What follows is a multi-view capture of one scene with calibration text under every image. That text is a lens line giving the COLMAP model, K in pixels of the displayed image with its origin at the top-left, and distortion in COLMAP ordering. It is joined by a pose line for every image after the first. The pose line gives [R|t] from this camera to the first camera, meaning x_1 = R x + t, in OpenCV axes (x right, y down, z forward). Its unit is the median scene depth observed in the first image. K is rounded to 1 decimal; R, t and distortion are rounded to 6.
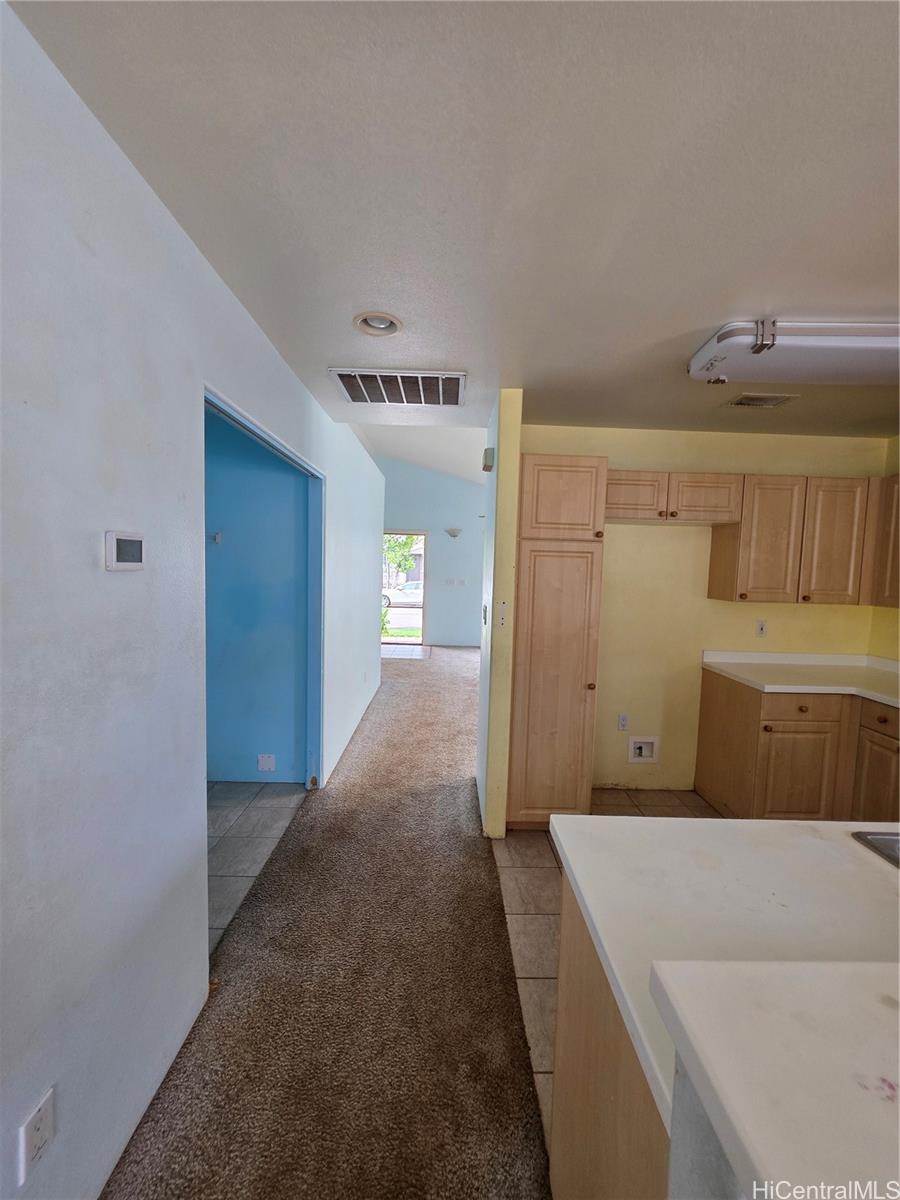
lens RADIAL K [[481.4, 0, 457.1], [0, 481.4, 602.6], [0, 0, 1]] dist [-0.001492, 0.002338]
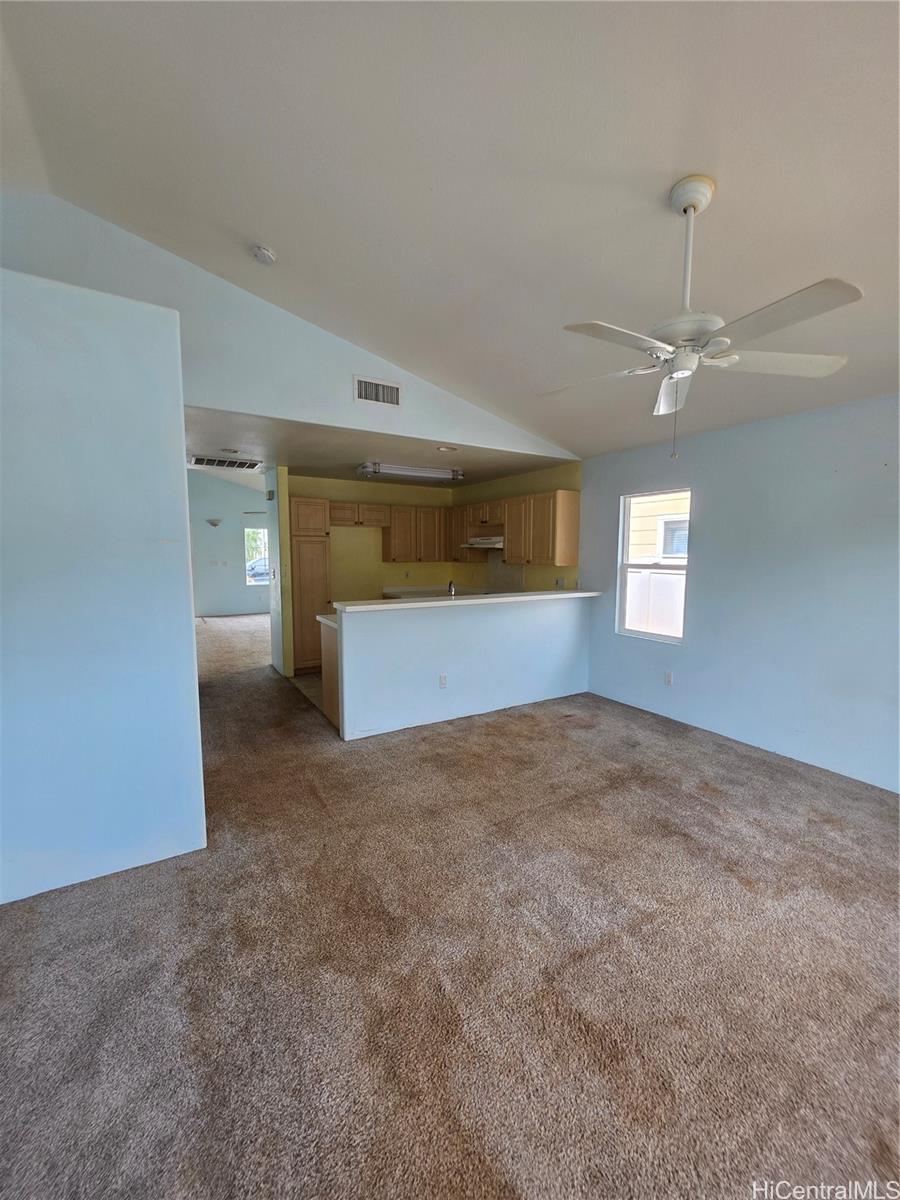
lens RADIAL K [[481.4, 0, 450.8], [0, 481.4, 603.8], [0, 0, 1]] dist [-0.001492, 0.002338]
pose [[0.872525, -0.076692, 0.482512, -0.299837], [0.057277, 0.996849, 0.054868, 0.091671], [-0.485200, -0.020236, 0.874169, -1.200661]]
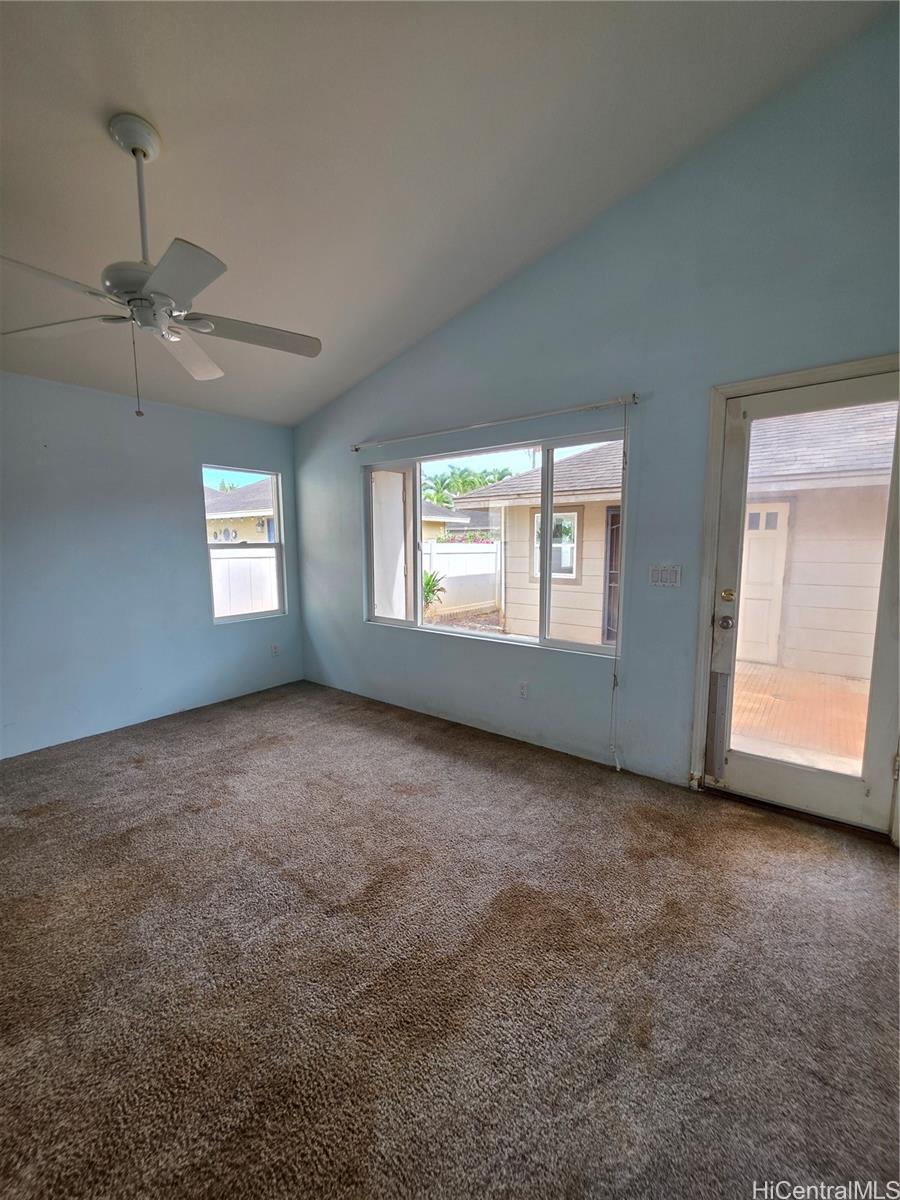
lens RADIAL K [[481.4, 0, 456.0], [0, 481.4, 598.3], [0, 0, 1]] dist [-0.001492, 0.002338]
pose [[-0.778561, -0.096150, 0.620160, -0.434151], [0.030626, 0.981195, 0.190574, 0.062006], [-0.626821, 0.167367, -0.760975, -0.391343]]
